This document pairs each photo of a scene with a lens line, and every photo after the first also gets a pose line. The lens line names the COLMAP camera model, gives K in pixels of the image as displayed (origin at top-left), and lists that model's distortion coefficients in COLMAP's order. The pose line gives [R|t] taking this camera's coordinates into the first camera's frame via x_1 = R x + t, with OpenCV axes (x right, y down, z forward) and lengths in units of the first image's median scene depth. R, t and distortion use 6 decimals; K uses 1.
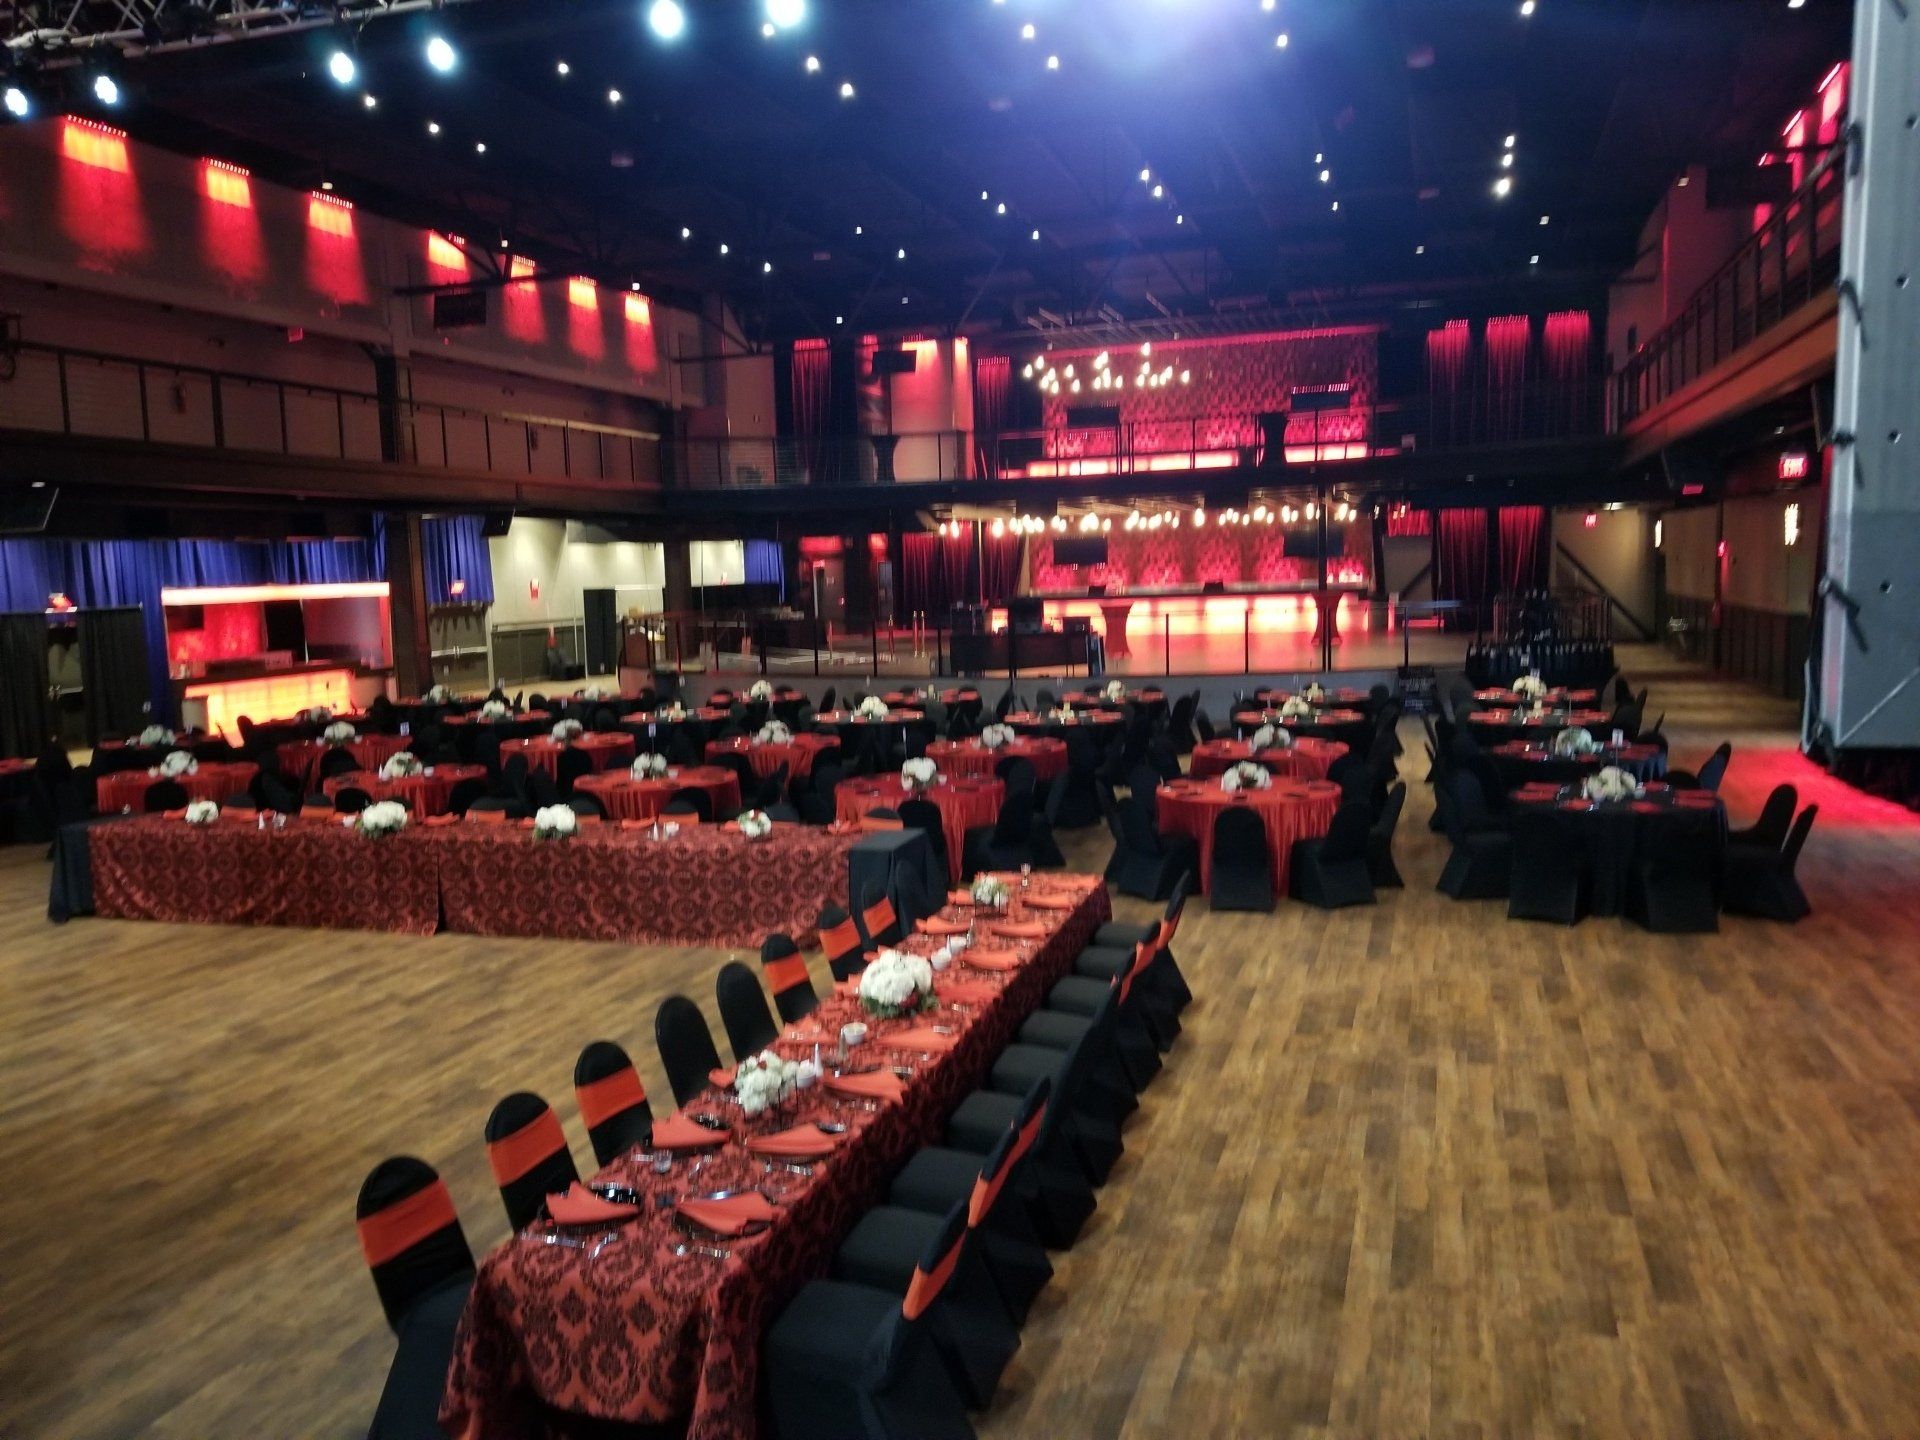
lens RADIAL K [[1487.8, 0, 1008.8], [0, 1487.8, 723.8], [0, 0, 1]] dist [0.091930, -0.140479]
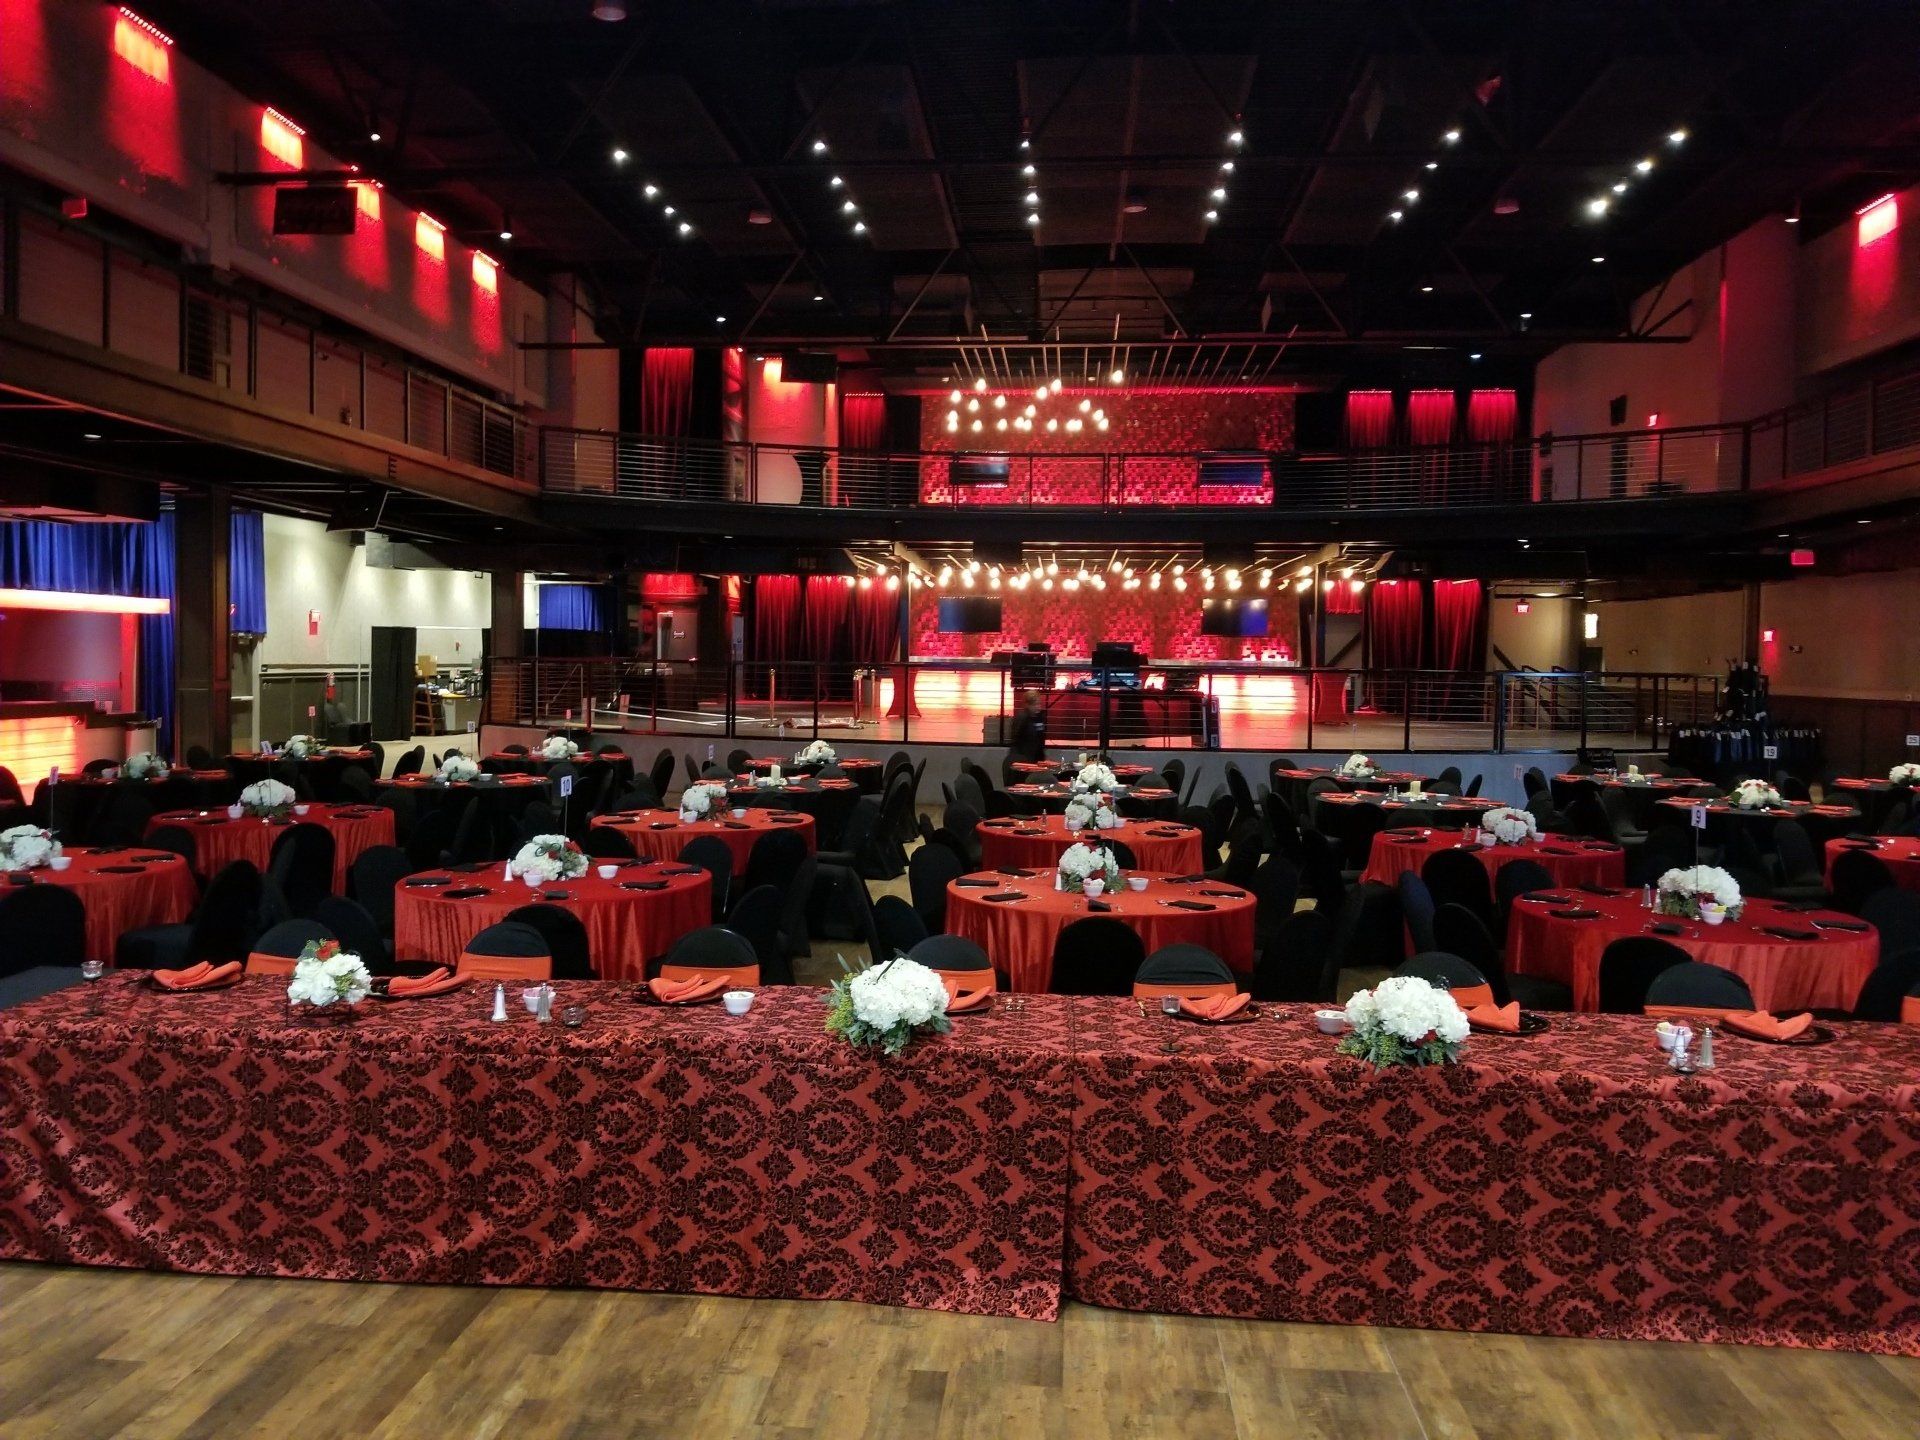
lens RADIAL K [[1487.8, 0, 1008.8], [0, 1487.8, 723.8], [0, 0, 1]] dist [0.091930, -0.140479]
pose [[0.975075, 0.034647, 0.219154, -0.366410], [-0.020597, 0.997602, -0.066072, 0.012975], [-0.220917, 0.059911, 0.973451, 0.477552]]
